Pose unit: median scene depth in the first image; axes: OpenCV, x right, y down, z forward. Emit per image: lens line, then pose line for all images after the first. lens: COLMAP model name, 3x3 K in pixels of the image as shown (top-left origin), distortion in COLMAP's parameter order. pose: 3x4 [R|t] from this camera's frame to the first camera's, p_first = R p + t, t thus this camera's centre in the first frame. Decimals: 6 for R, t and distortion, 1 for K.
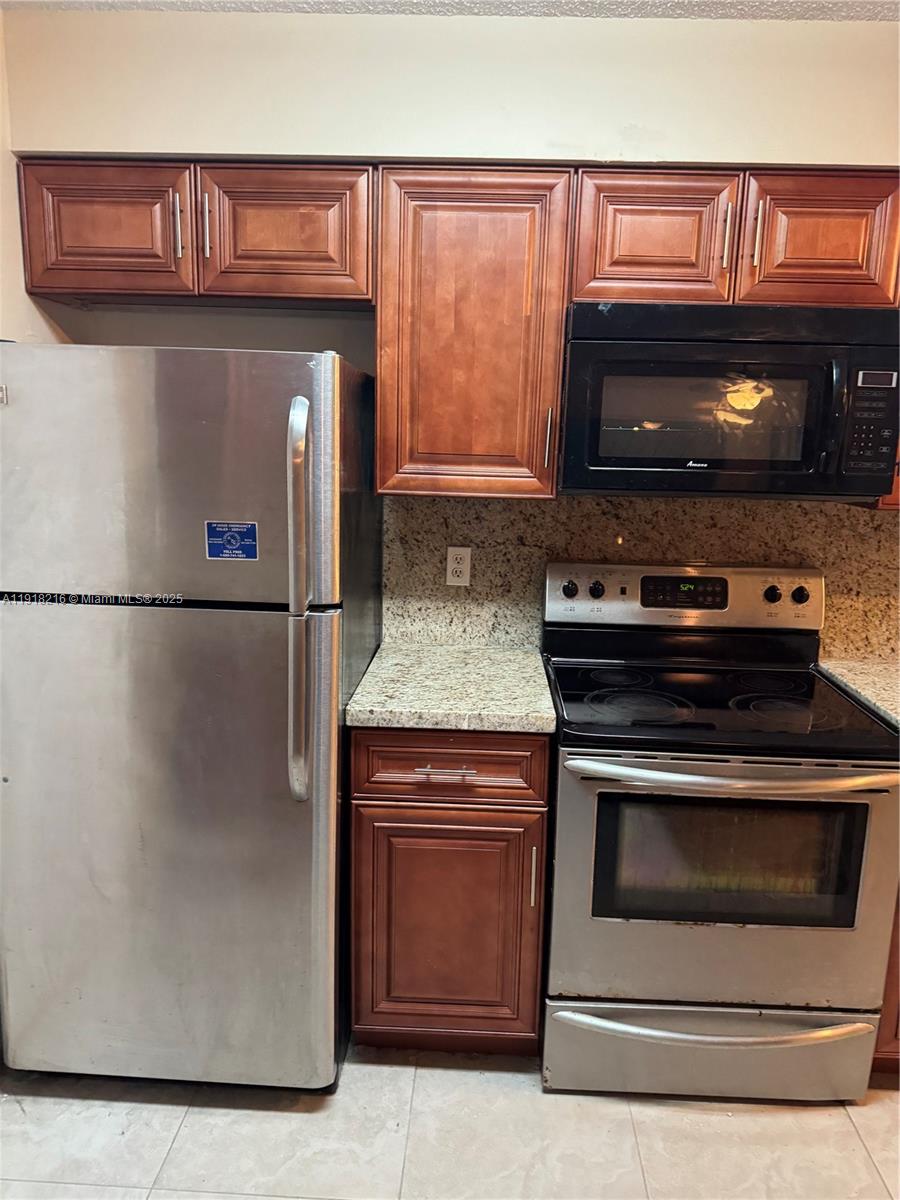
lens RADIAL K [[842.9, 0, 455.7], [0, 842.9, 603.5], [0, 0, 1]] dist [0.131633, -0.220578]
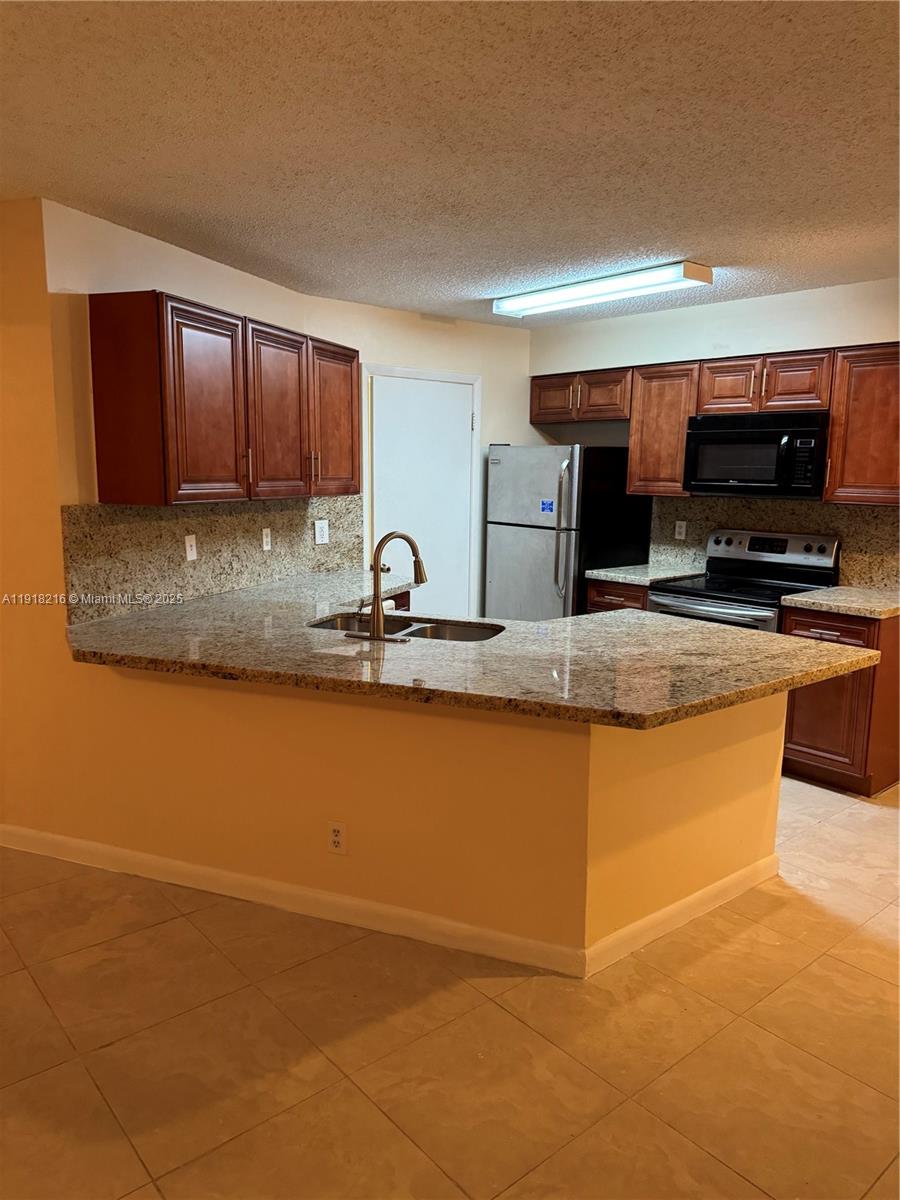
lens RADIAL K [[838.7, 0, 445.8], [0, 838.7, 605.5], [0, 0, 1]] dist [0.159727, -0.324524]
pose [[0.680110, 0.104771, -0.725585, 1.437604], [-0.135410, 0.990658, 0.016123, 0.234200], [0.720496, 0.087286, 0.687944, -1.101694]]
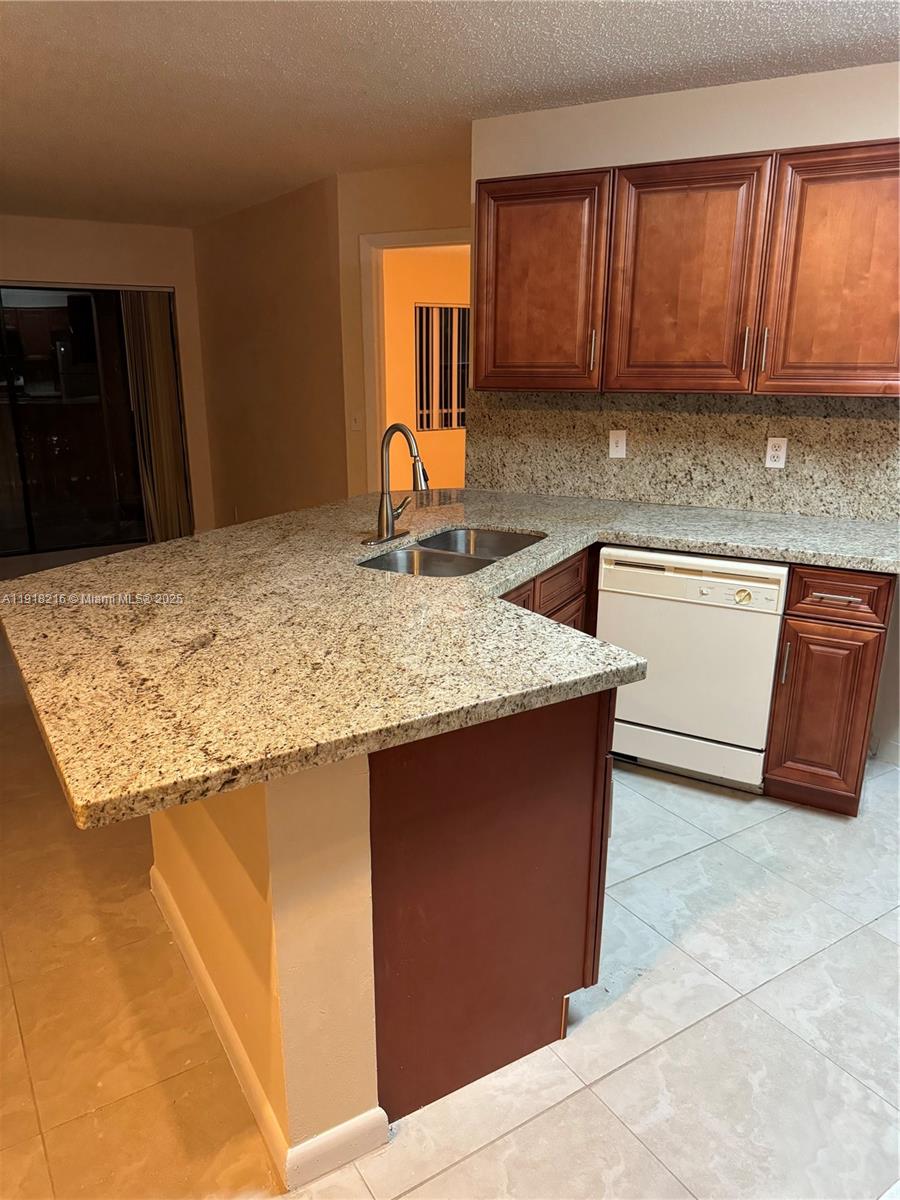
lens RADIAL K [[838.7, 0, 445.8], [0, 838.7, 605.5], [0, 0, 1]] dist [0.159727, -0.324524]
pose [[-0.818594, 0.134590, -0.558382, 0.988802], [-0.132021, 0.902040, 0.410968, -0.152146], [0.558995, 0.410134, -0.720635, 0.947715]]
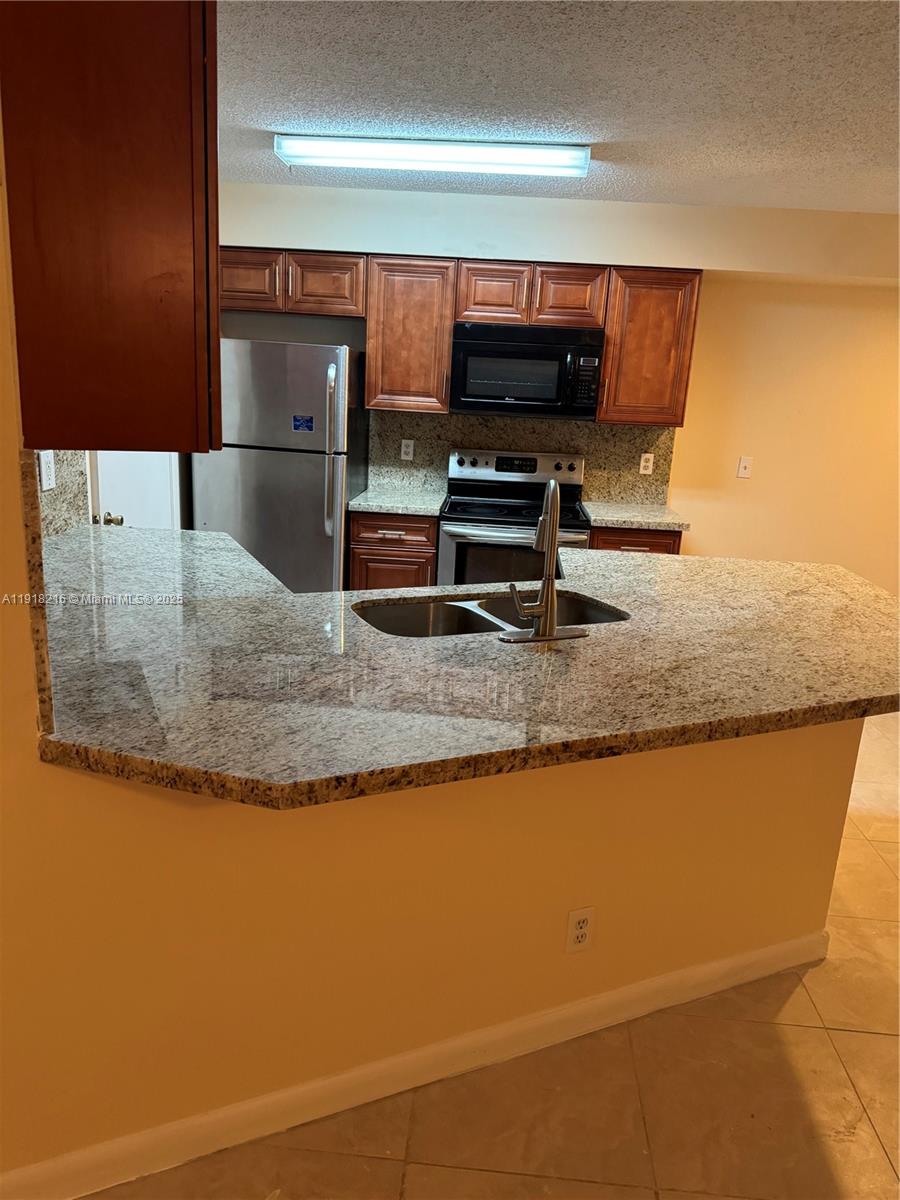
lens RADIAL K [[838.7, 0, 445.8], [0, 838.7, 605.5], [0, 0, 1]] dist [0.159727, -0.324524]
pose [[0.999283, 0.032762, -0.019000, 0.172767], [-0.031497, 0.997490, 0.063418, 0.231563], [0.021030, -0.062775, 0.997806, -1.196452]]
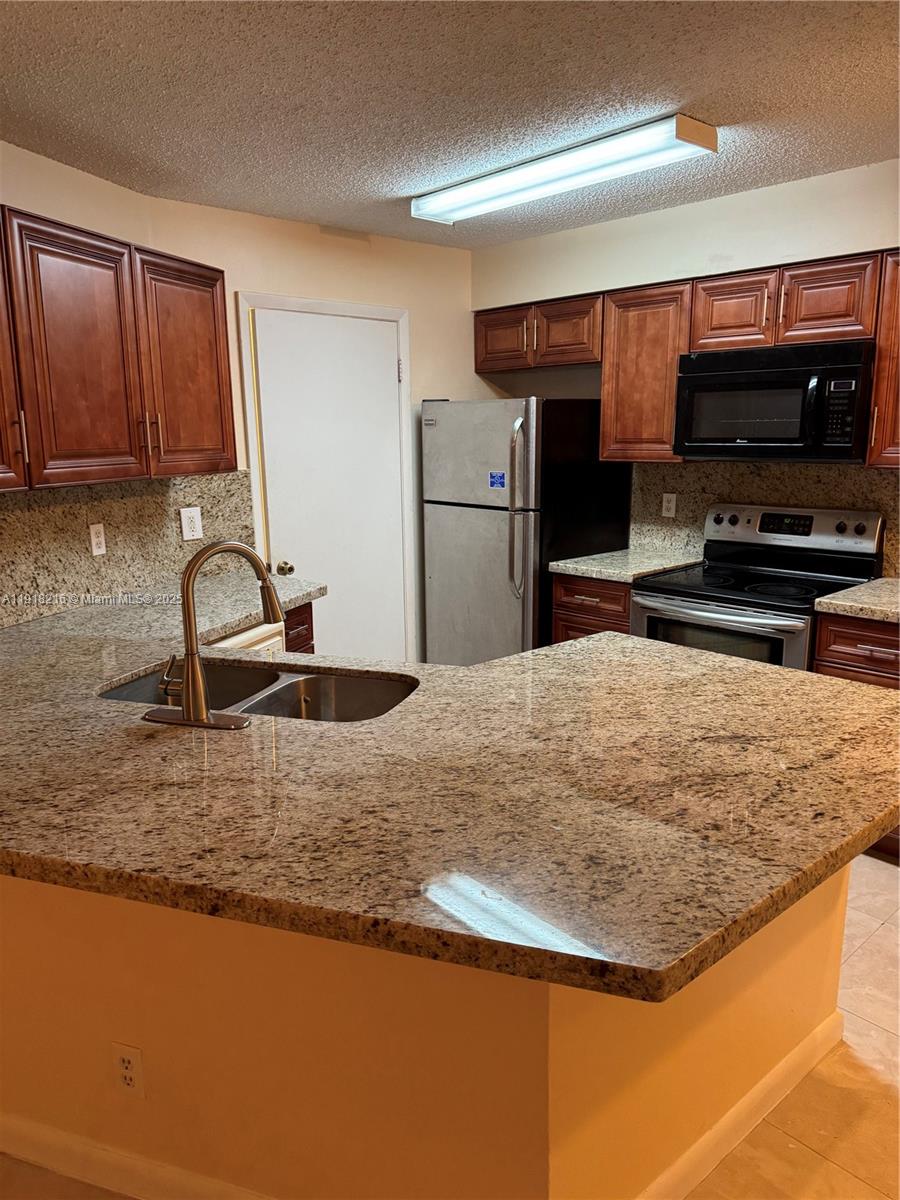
lens RADIAL K [[838.7, 0, 445.8], [0, 838.7, 605.5], [0, 0, 1]] dist [0.159727, -0.324524]
pose [[0.705251, 0.111992, -0.700056, 1.082921], [-0.104602, 0.993075, 0.053489, 0.134157], [0.701198, 0.035504, 0.712082, -0.619550]]
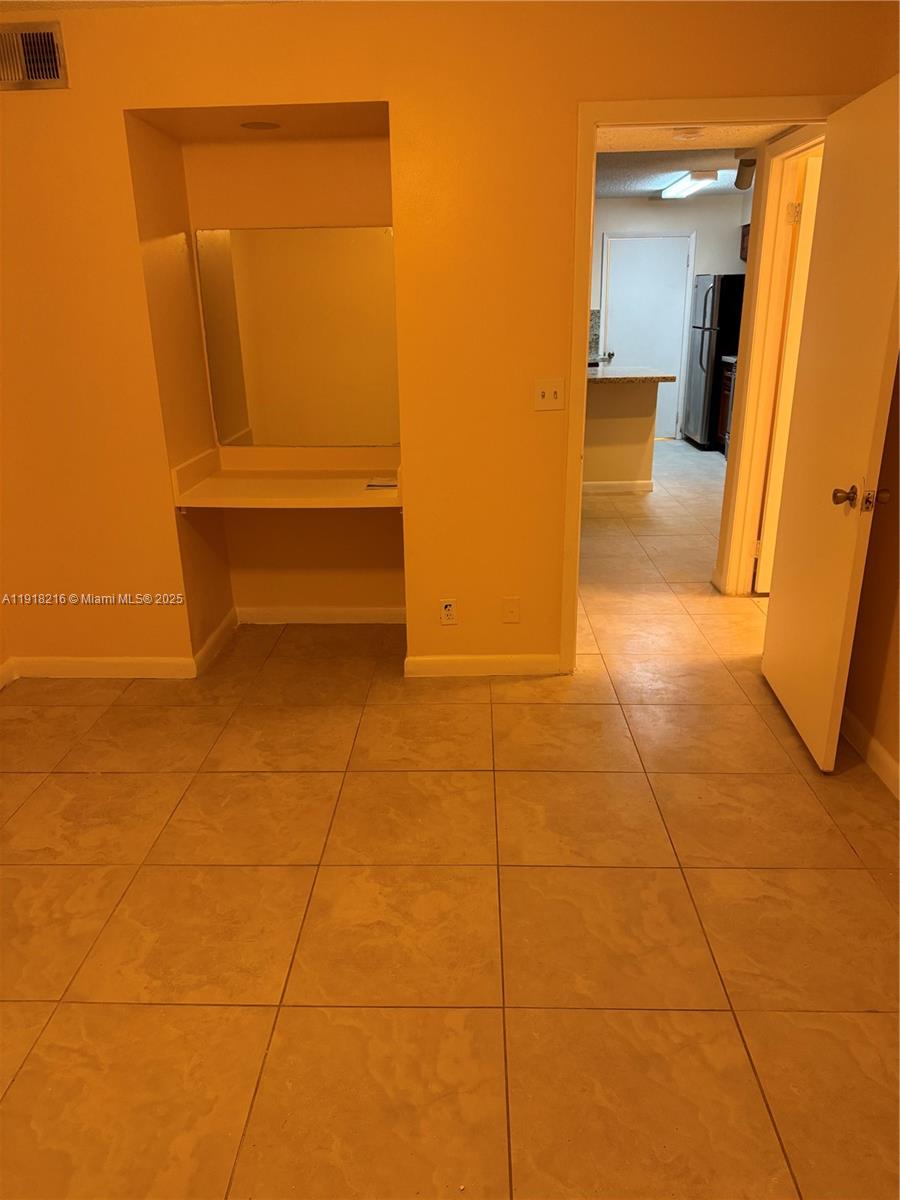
lens RADIAL K [[838.7, 0, 445.8], [0, 838.7, 605.5], [0, 0, 1]] dist [0.159727, -0.324524]
pose [[0.008680, 0.306507, -0.951829, 4.145439], [-0.171842, 0.938161, 0.300539, 0.233779], [0.985086, 0.160955, 0.060814, -0.432696]]
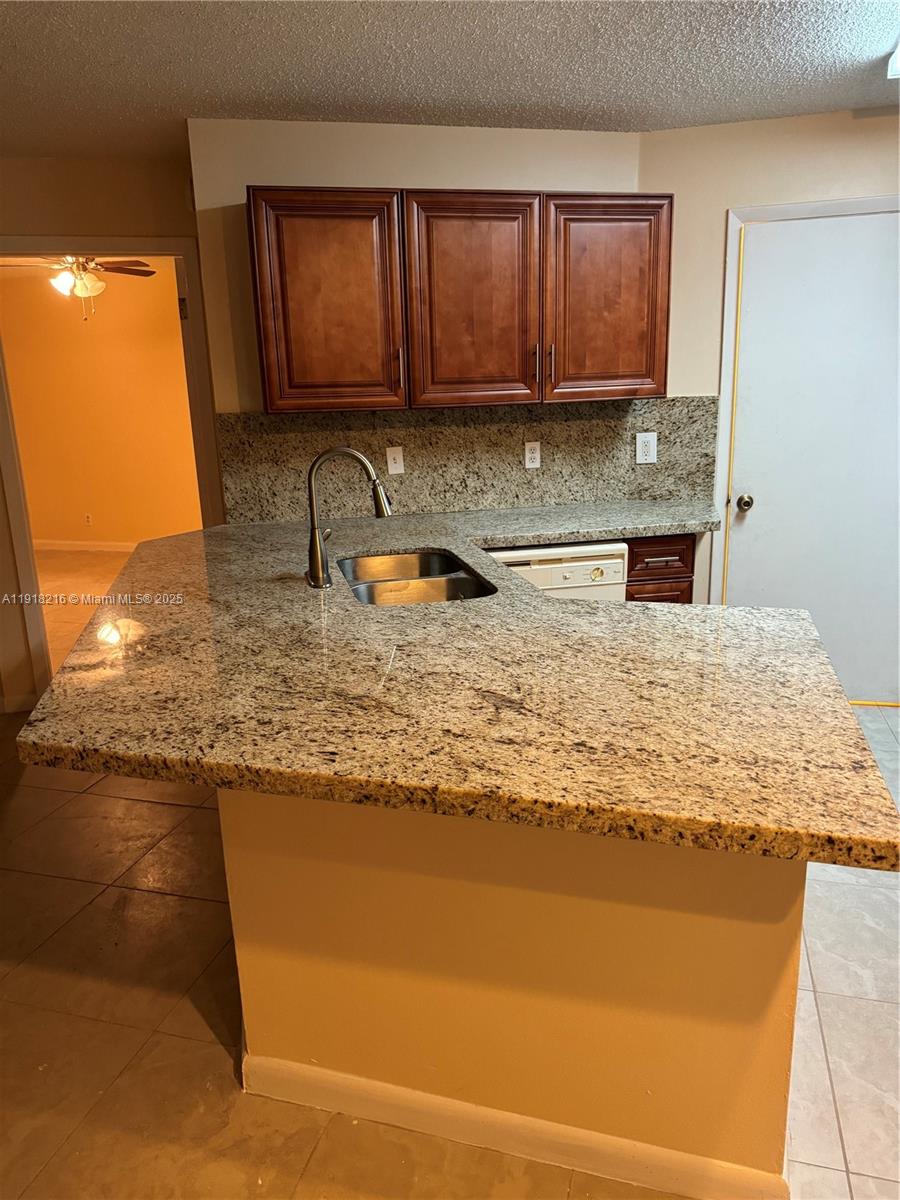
lens RADIAL K [[838.7, 0, 445.8], [0, 838.7, 605.5], [0, 0, 1]] dist [0.159727, -0.324524]
pose [[-0.232002, 0.231059, -0.944874, 1.399340], [-0.159384, 0.949219, 0.271256, 0.007901], [0.959569, 0.213530, -0.183394, 0.252634]]
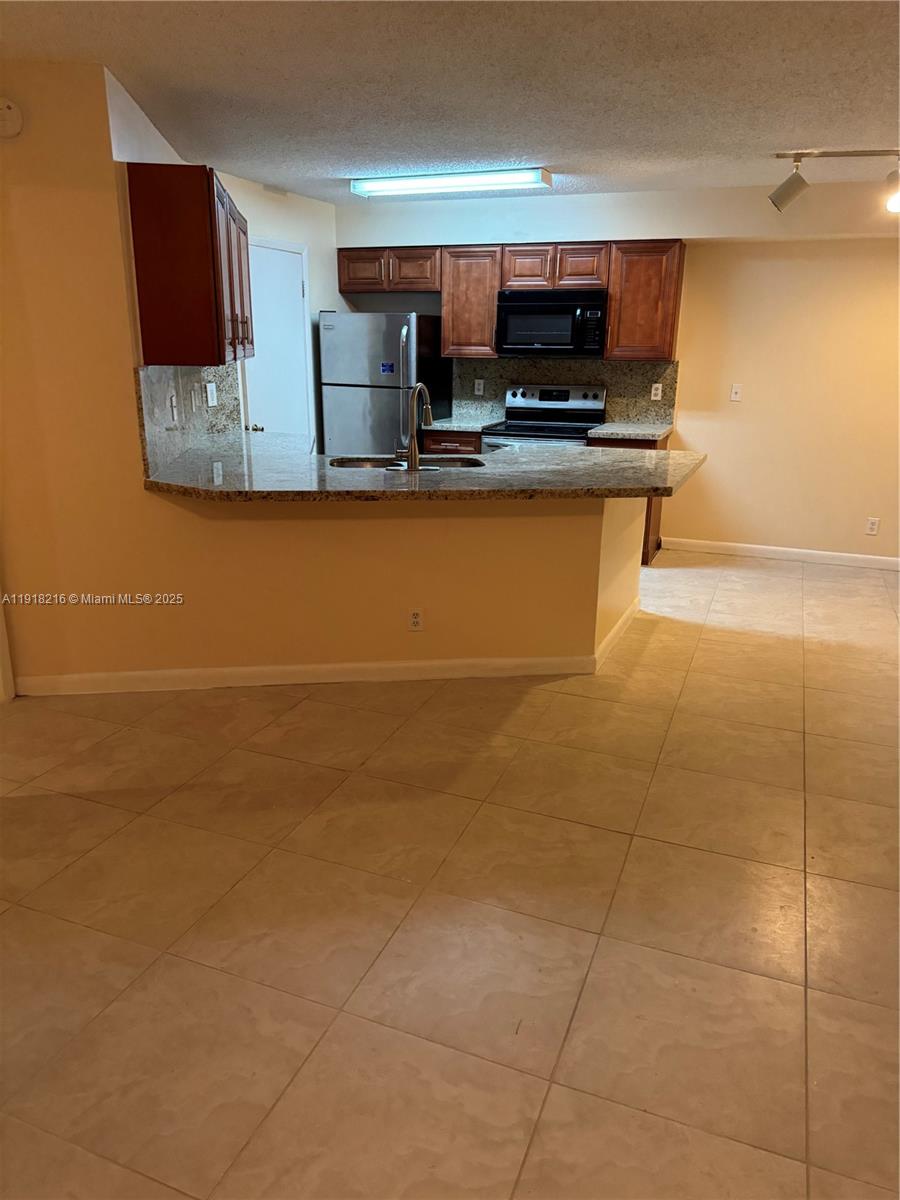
lens RADIAL K [[838.7, 0, 445.8], [0, 838.7, 605.5], [0, 0, 1]] dist [0.159727, -0.324524]
pose [[0.944688, 0.082460, -0.317435, 0.986741], [-0.048535, 0.992369, 0.113348, 0.418751], [0.324359, -0.091672, 0.941481, -1.980104]]
